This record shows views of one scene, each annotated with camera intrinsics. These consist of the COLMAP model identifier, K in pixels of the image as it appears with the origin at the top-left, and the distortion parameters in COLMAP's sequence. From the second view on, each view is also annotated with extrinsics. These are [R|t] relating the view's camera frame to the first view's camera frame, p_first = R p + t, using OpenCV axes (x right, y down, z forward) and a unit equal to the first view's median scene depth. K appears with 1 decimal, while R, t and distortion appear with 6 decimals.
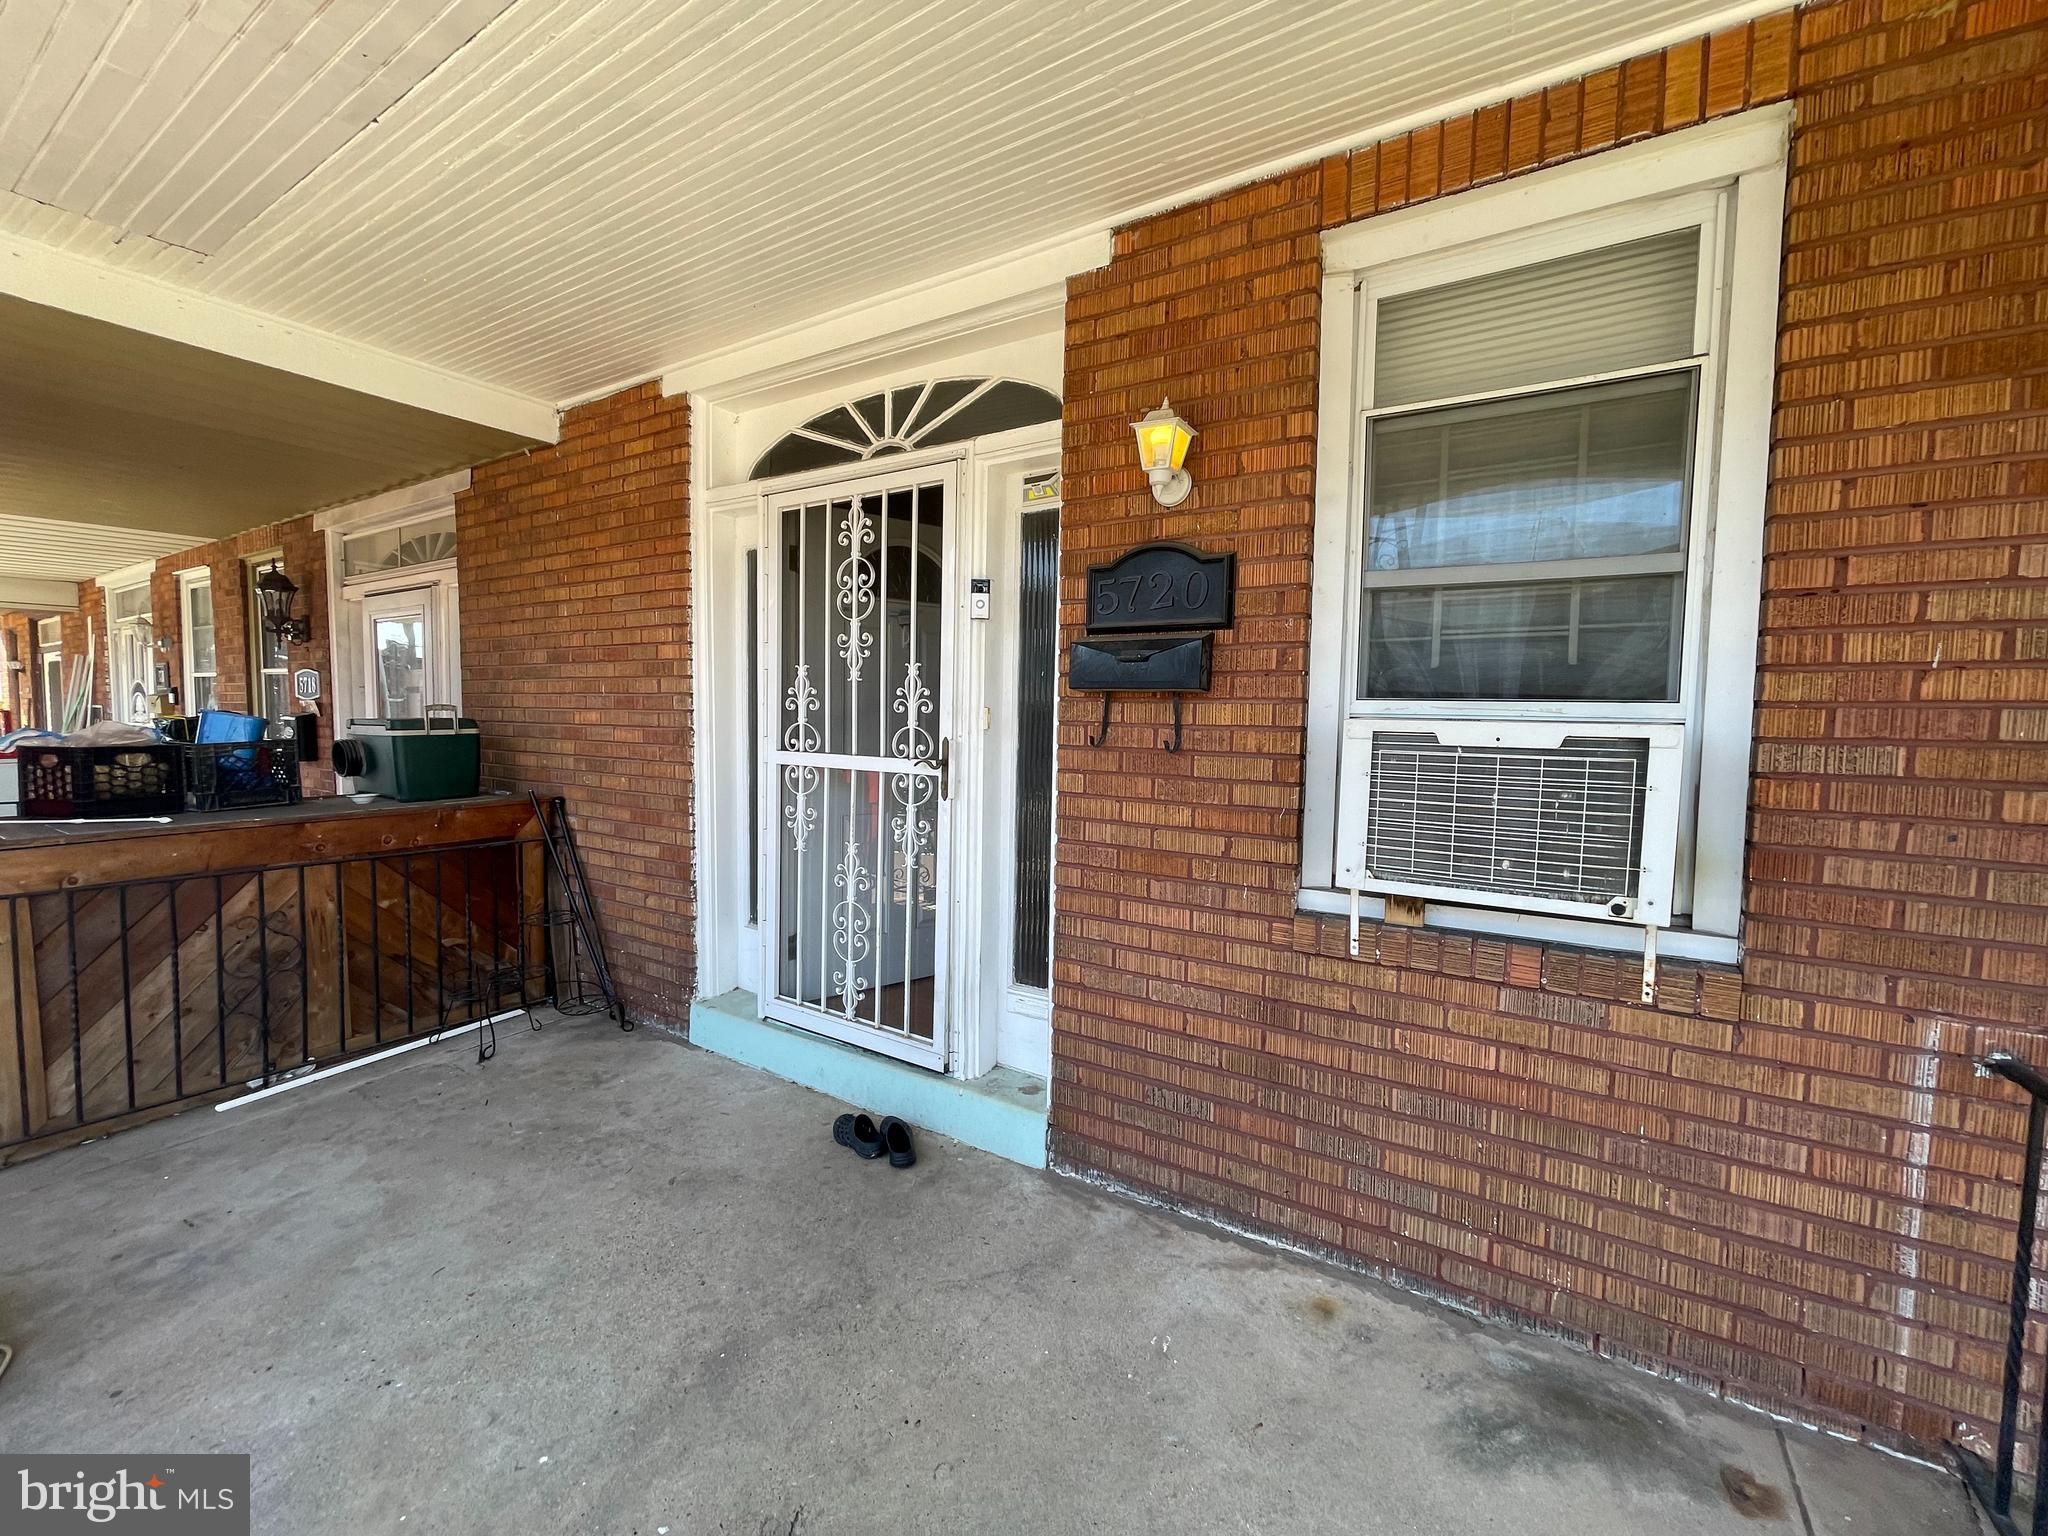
lens RADIAL K [[827.8, 0, 1018.9], [0, 827.8, 764.9], [0, 0, 1]] dist [-0.004609, 0.001069]
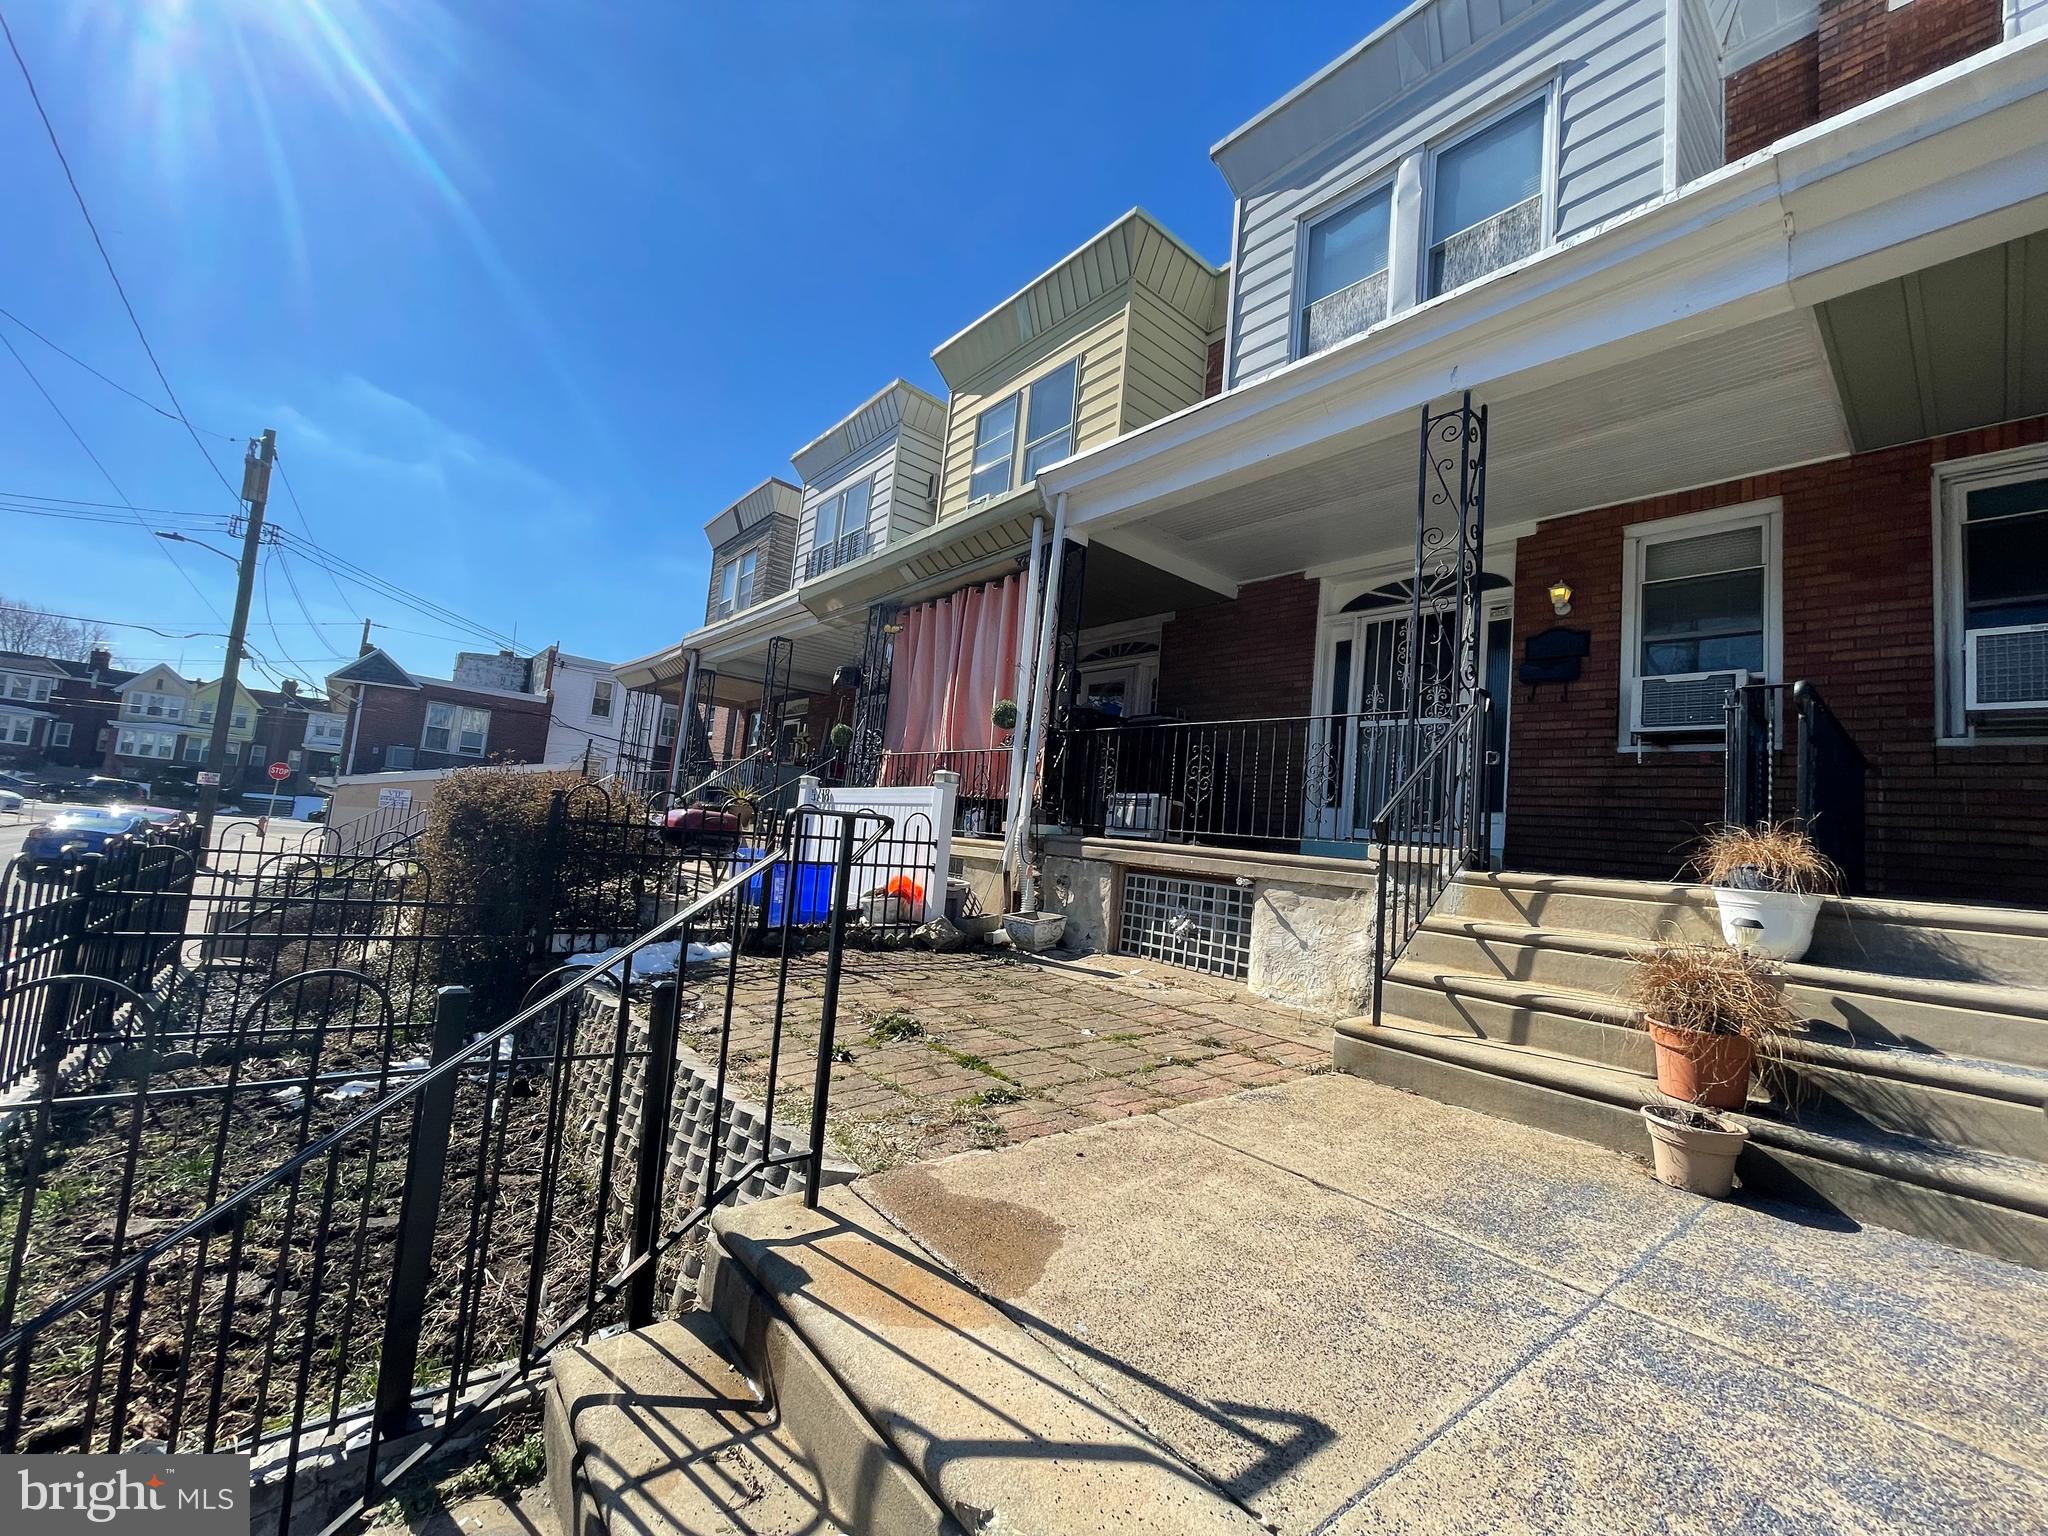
lens RADIAL K [[827.8, 0, 1015.0], [0, 827.8, 771.5], [0, 0, 1]] dist [-0.004609, 0.001069]
pose [[0.948149, 0.046862, -0.314351, -0.688185], [-0.098524, 0.983684, -0.150528, 0.833075], [0.302168, 0.173694, 0.937296, -2.150162]]
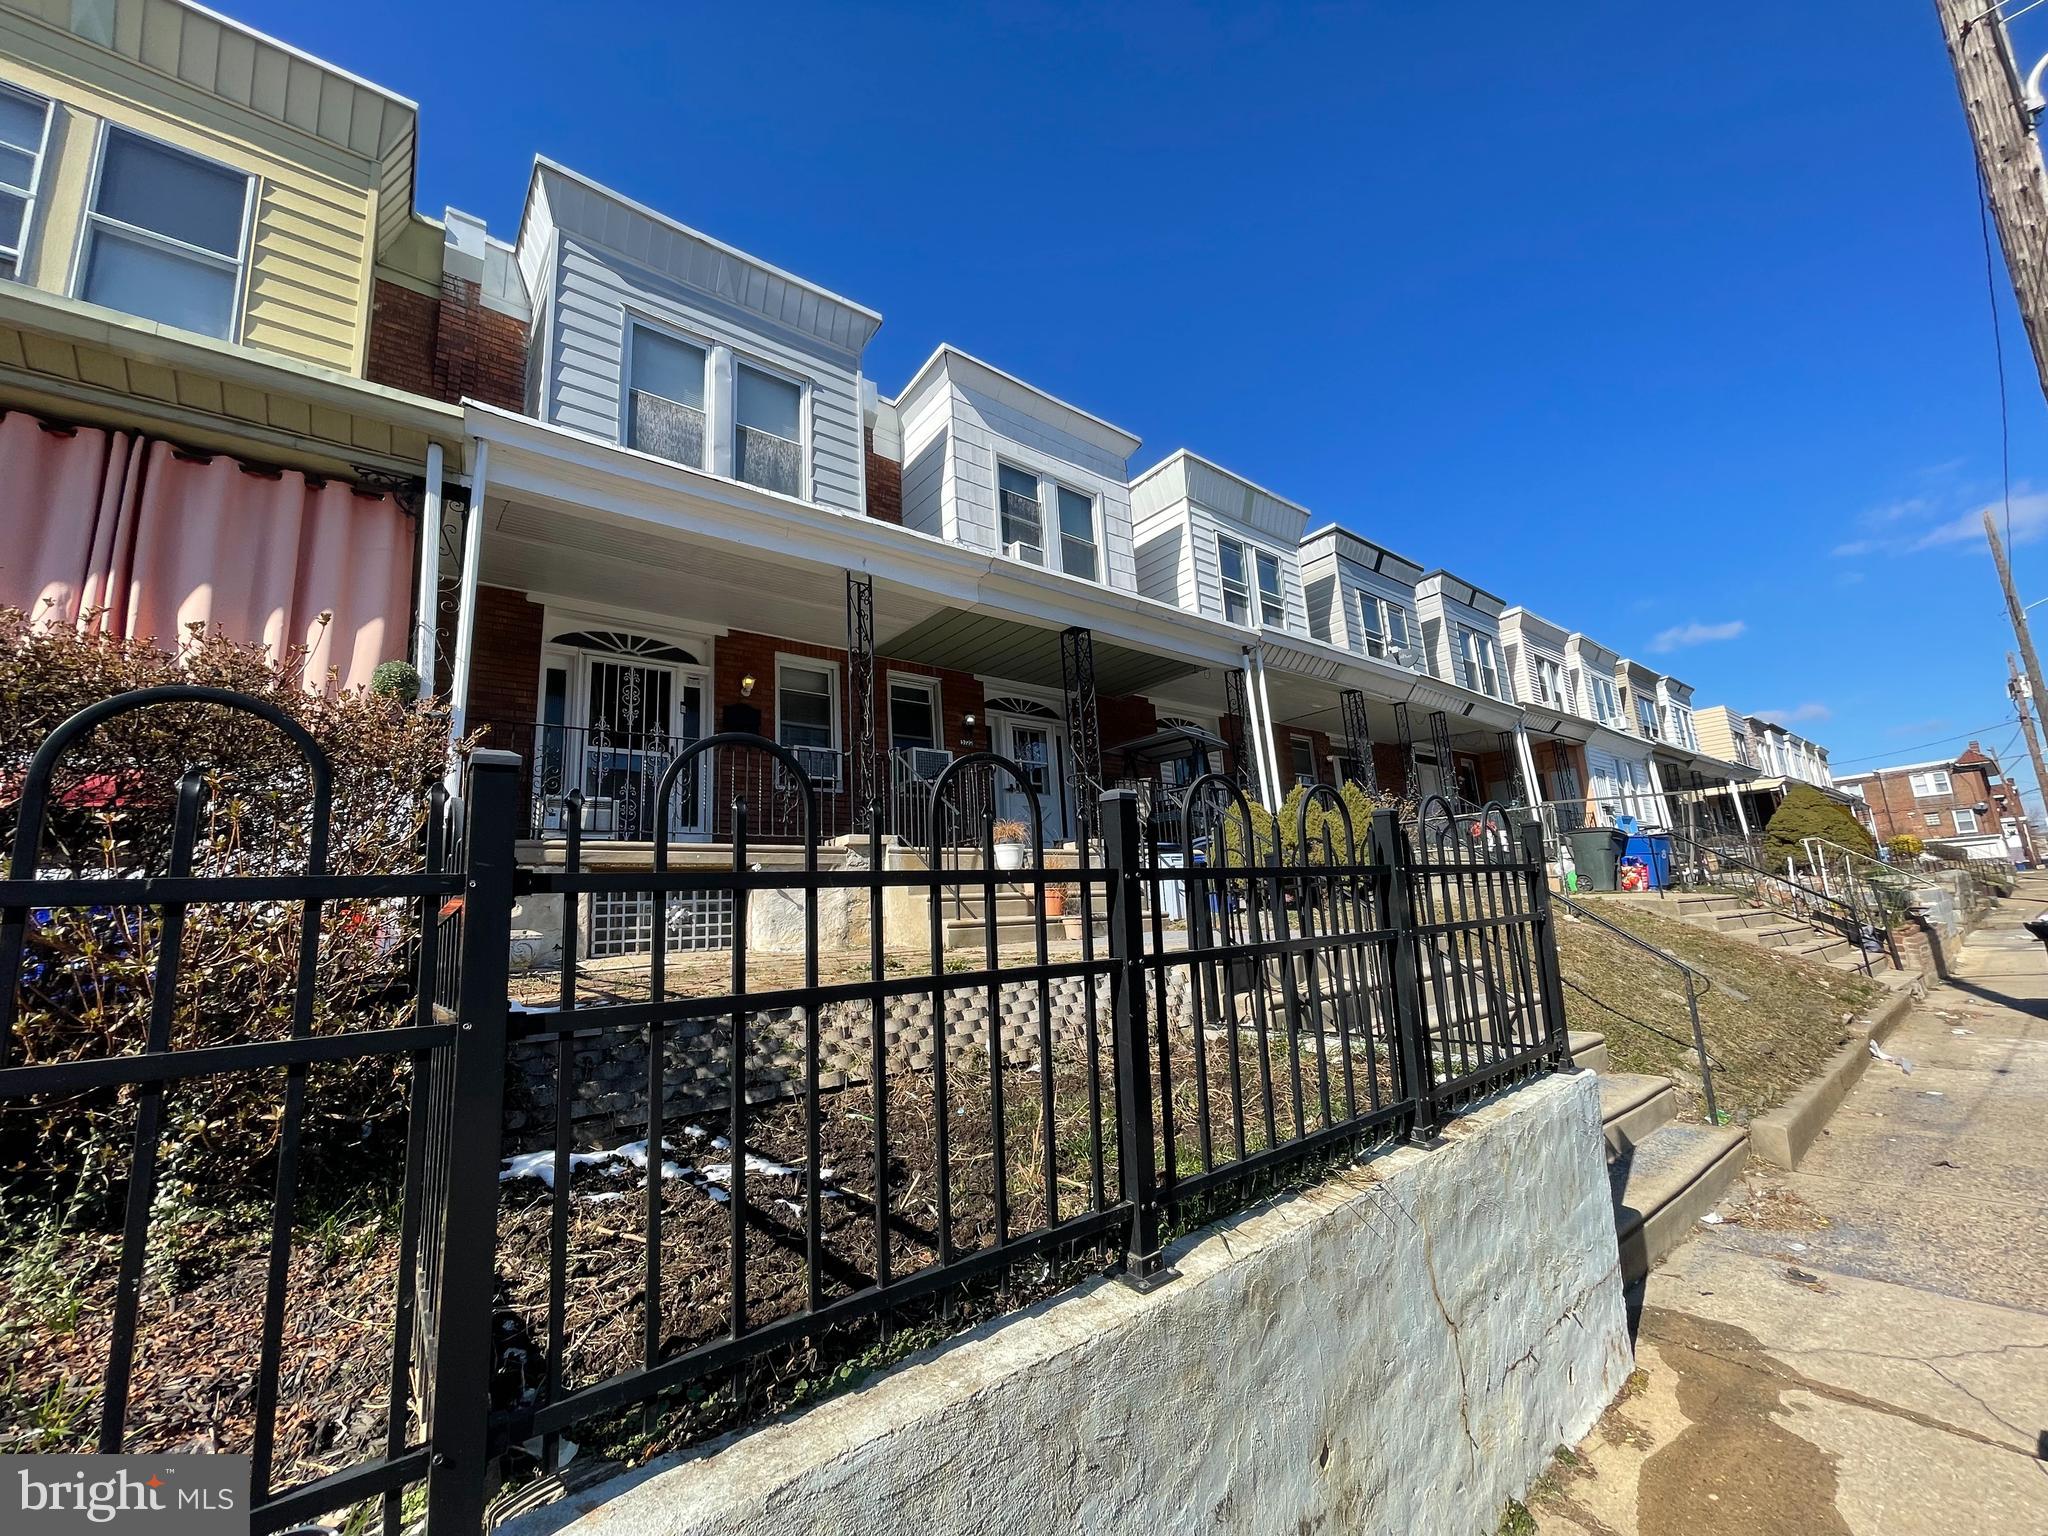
lens RADIAL K [[827.8, 0, 1025.2], [0, 827.8, 770.7], [0, 0, 1]] dist [-0.004609, 0.001069]
pose [[0.318351, 0.144476, 0.936899, -3.361300], [0.124673, 0.973353, -0.192461, 1.082039], [-0.939739, 0.178076, 0.291855, -1.567903]]
